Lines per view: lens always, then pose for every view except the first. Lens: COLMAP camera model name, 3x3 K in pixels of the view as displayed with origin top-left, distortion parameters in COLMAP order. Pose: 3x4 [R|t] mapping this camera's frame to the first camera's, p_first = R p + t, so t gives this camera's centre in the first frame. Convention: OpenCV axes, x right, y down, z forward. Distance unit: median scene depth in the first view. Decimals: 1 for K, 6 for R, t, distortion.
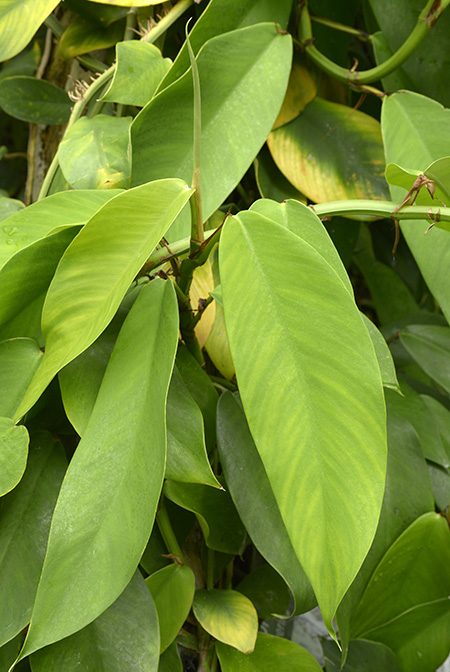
lens RADIAL K [[832.4, 0, 223.5], [0, 832.4, 336.0], [0, 0, 1]] dist [0.030009, 0.000000]
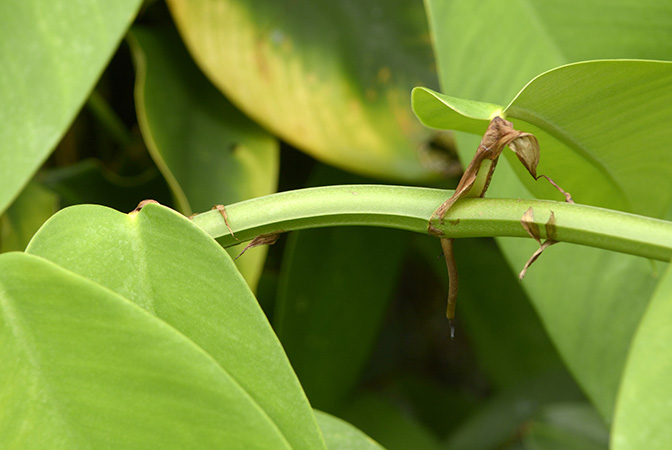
lens RADIAL K [[1644.3, 0, 336.6], [0, 1644.3, 224.8], [0, 0, 1]] dist [0.144223, 0.000000]
pose [[0.995608, -0.064286, 0.068054, 0.110788], [0.068546, 0.995705, -0.062229, -0.103435], [-0.063761, 0.066620, 0.995739, 0.275748]]
